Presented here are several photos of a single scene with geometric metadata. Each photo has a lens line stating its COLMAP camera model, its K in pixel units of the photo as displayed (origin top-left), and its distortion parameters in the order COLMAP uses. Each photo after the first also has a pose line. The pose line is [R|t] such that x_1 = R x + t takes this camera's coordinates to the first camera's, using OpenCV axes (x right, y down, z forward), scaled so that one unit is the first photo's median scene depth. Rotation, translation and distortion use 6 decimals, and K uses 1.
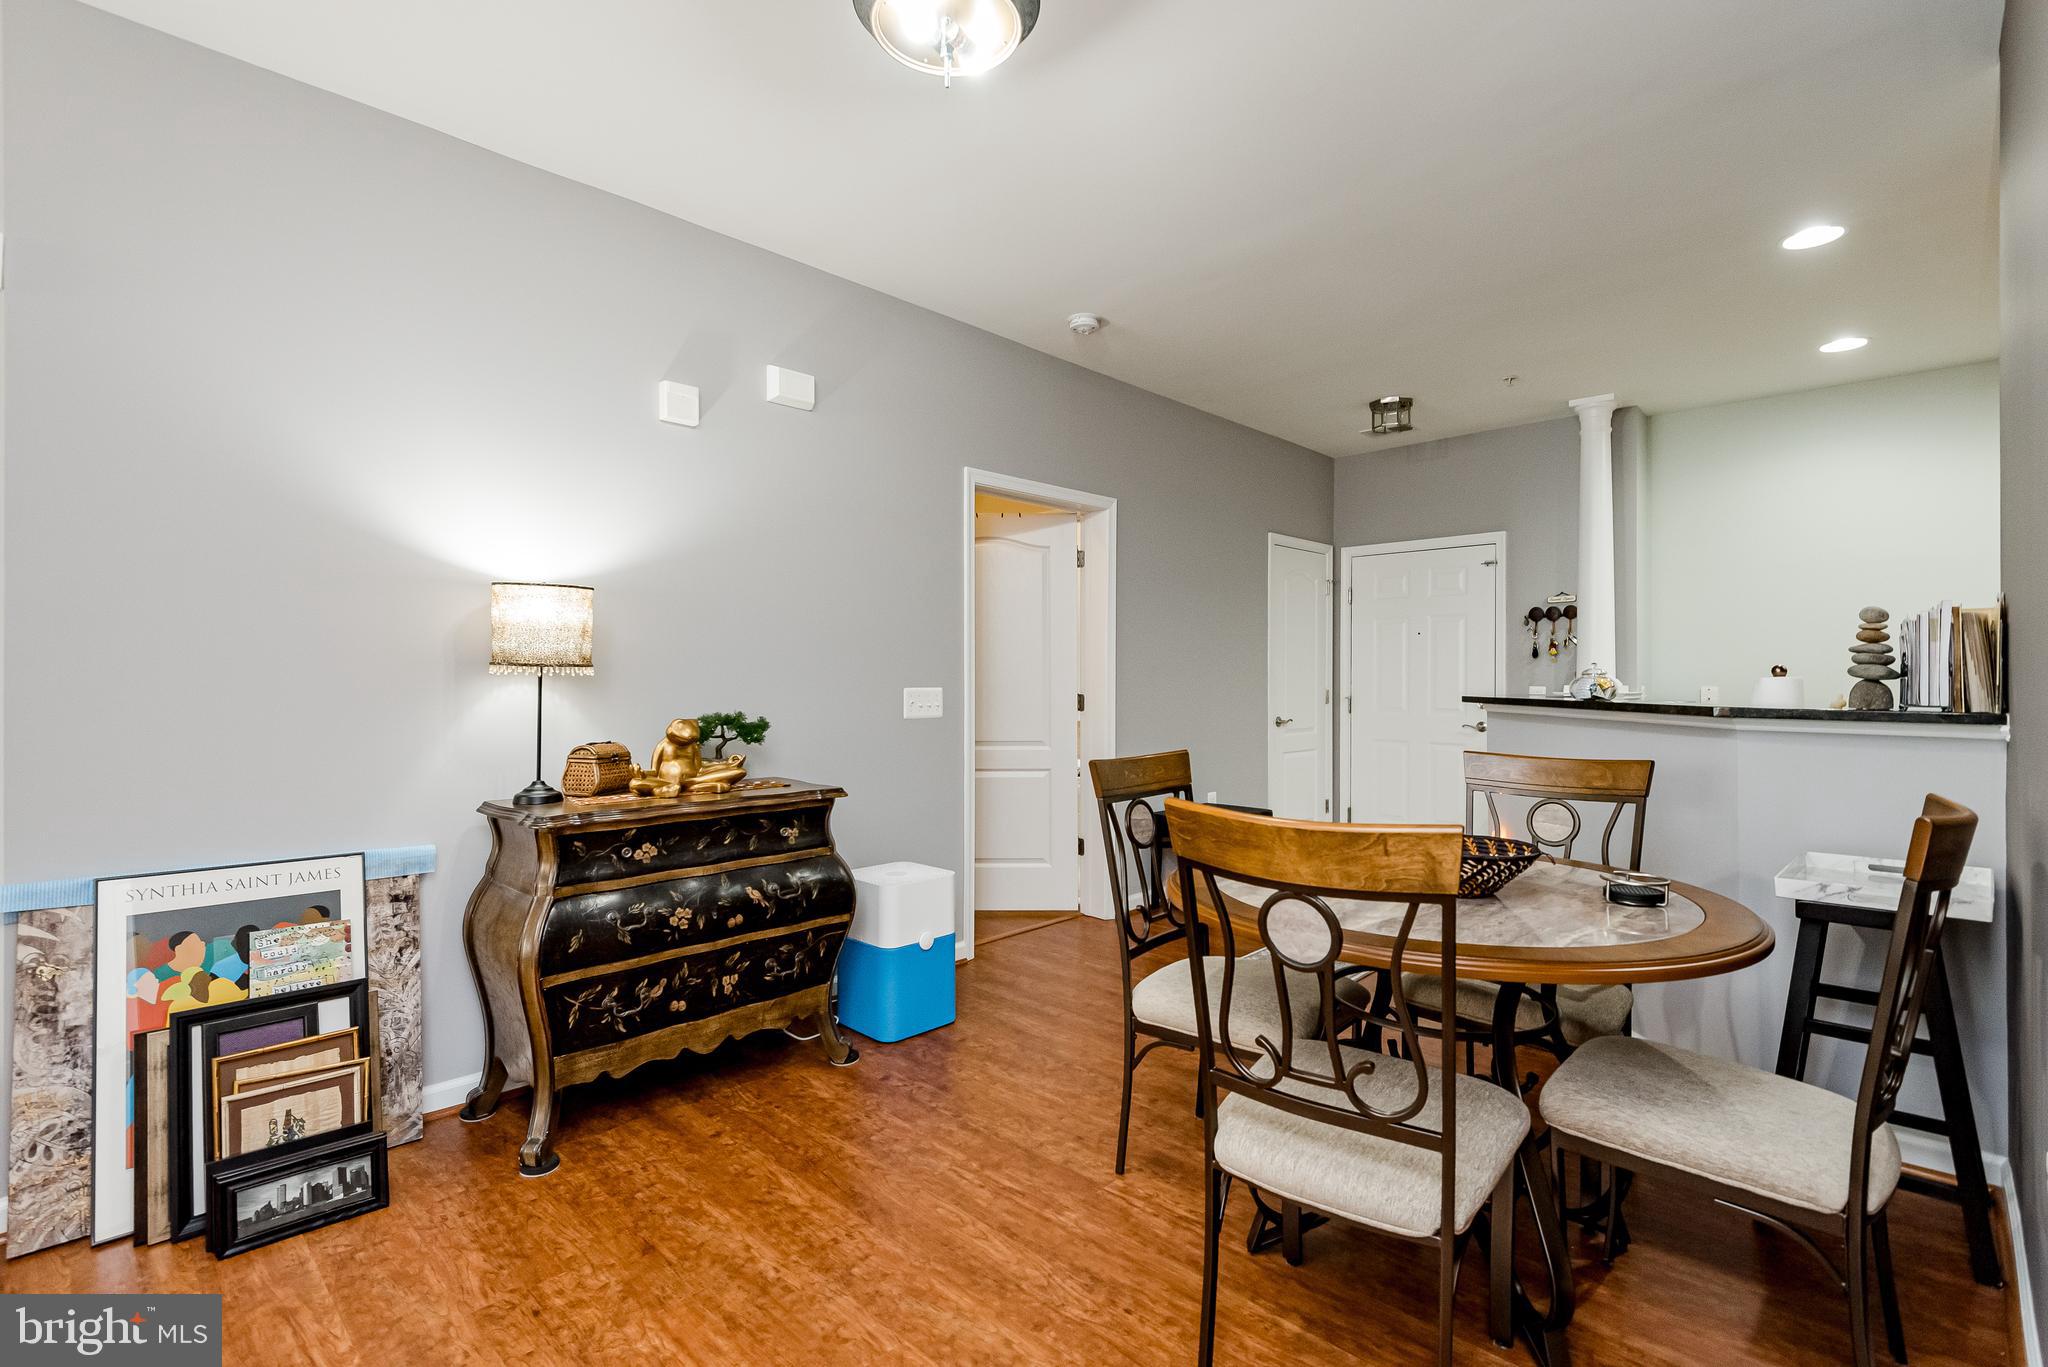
lens RADIAL K [[958.0, 0, 1014.4], [0, 958.0, 675.7], [0, 0, 1]] dist [0.008284, -0.000020]
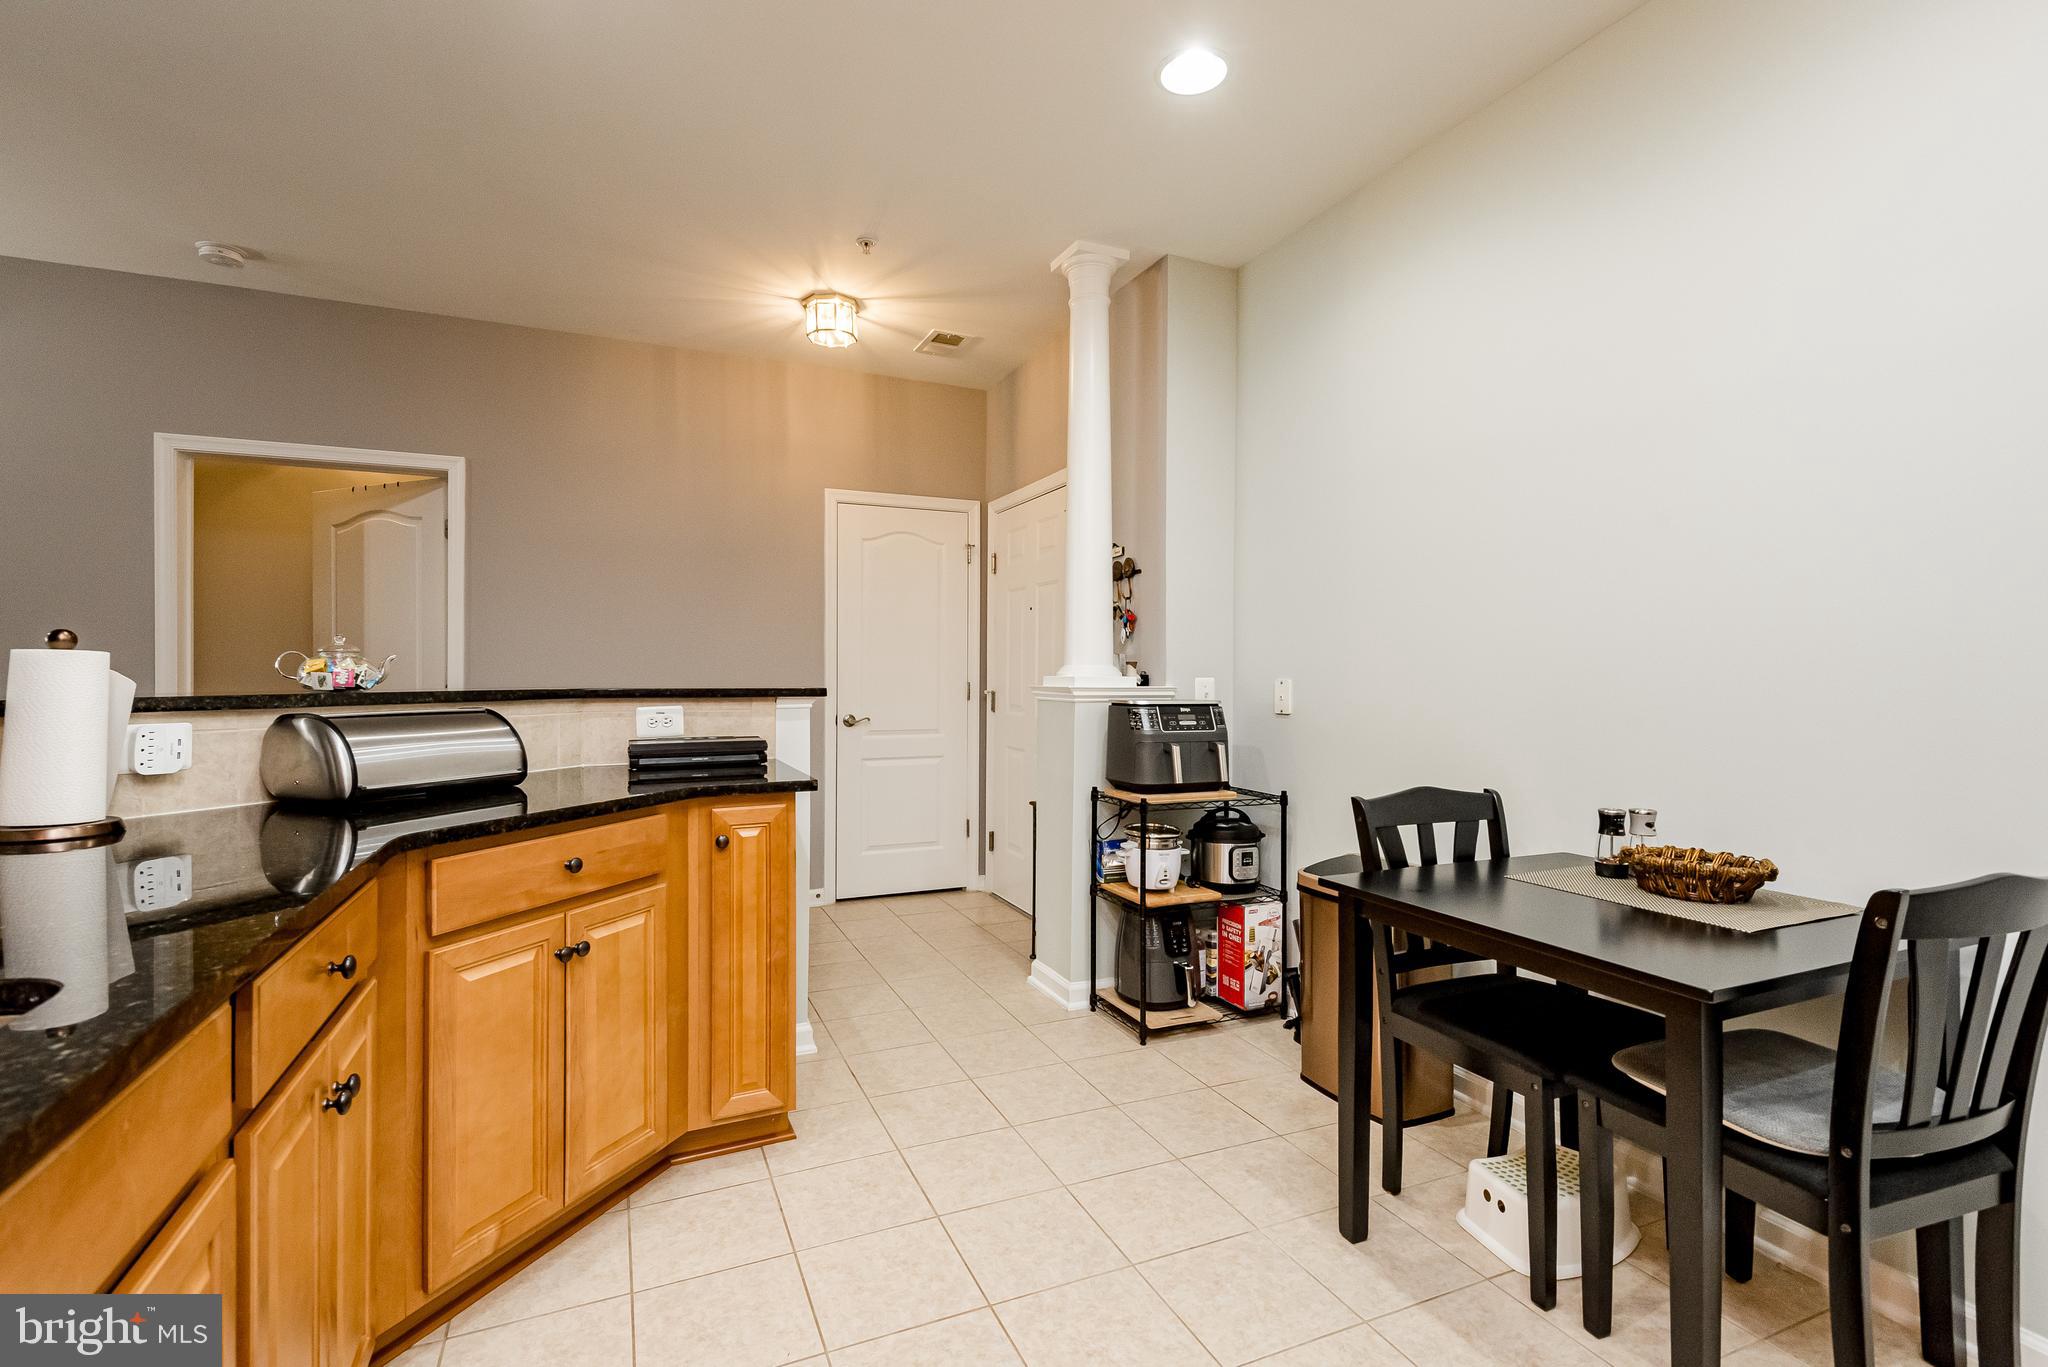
lens RADIAL K [[926.9, 0, 1015.7], [0, 926.9, 673.5], [0, 0, 1]] dist [0.020821, -0.008694]
pose [[0.923551, 0.002045, -0.383471, 1.548086], [-0.001154, 0.999996, 0.002554, 0.011981], [0.383475, -0.001917, 0.923549, 0.707111]]
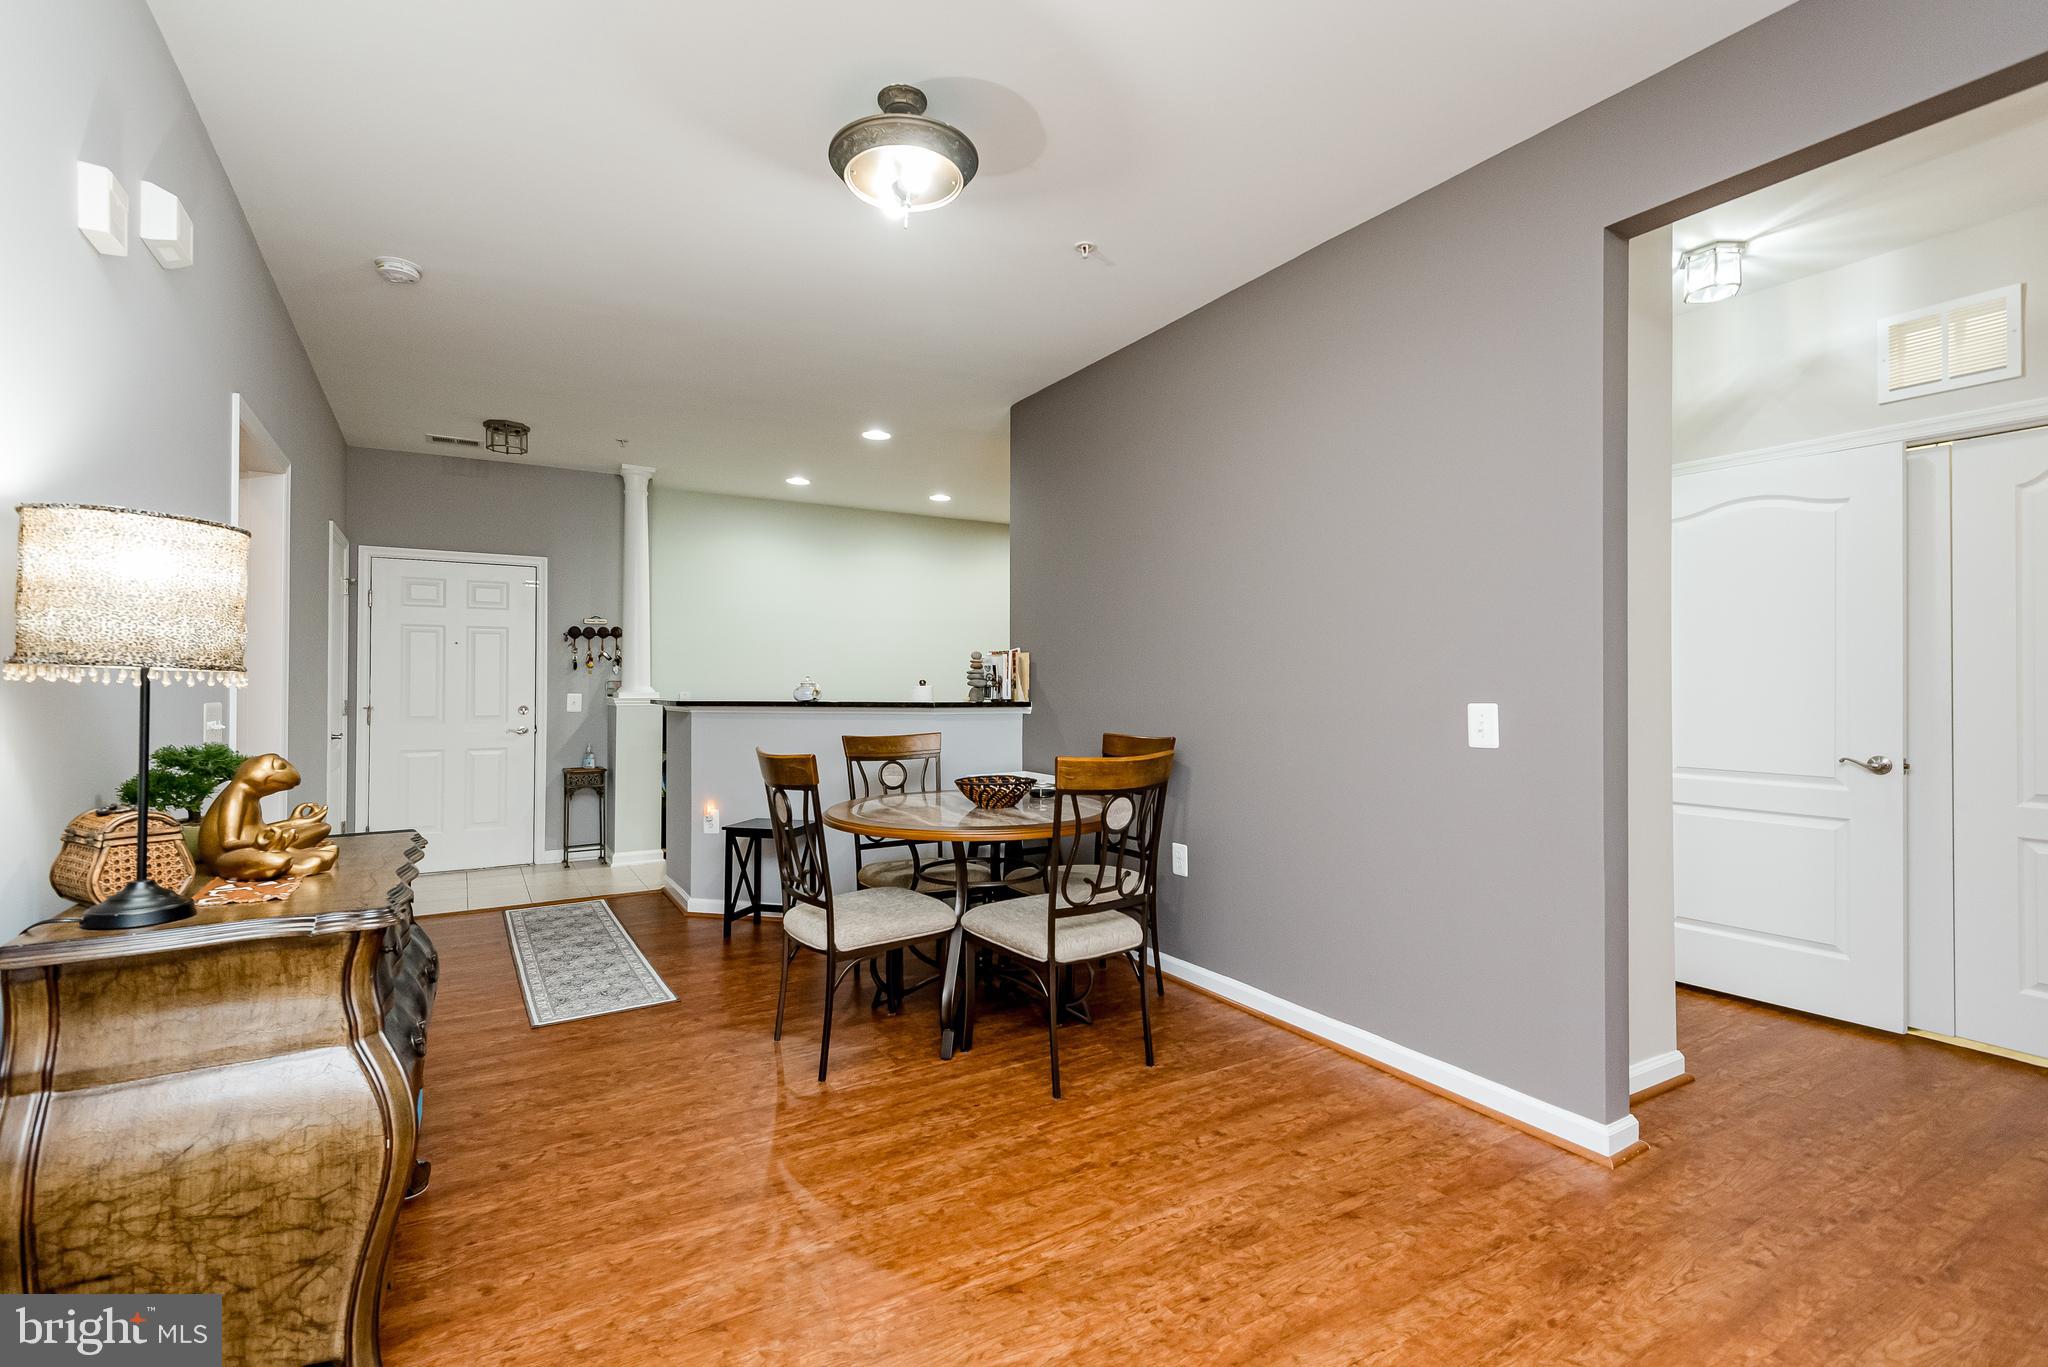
lens RADIAL K [[926.9, 0, 1028.0], [0, 926.9, 670.0], [0, 0, 1]] dist [0.020821, -0.008694]
pose [[0.245000, 0.015334, 0.969402, -0.868129], [-0.001056, 0.999879, -0.015550, -0.001161], [-0.969523, 0.002786, 0.244986, 0.376751]]
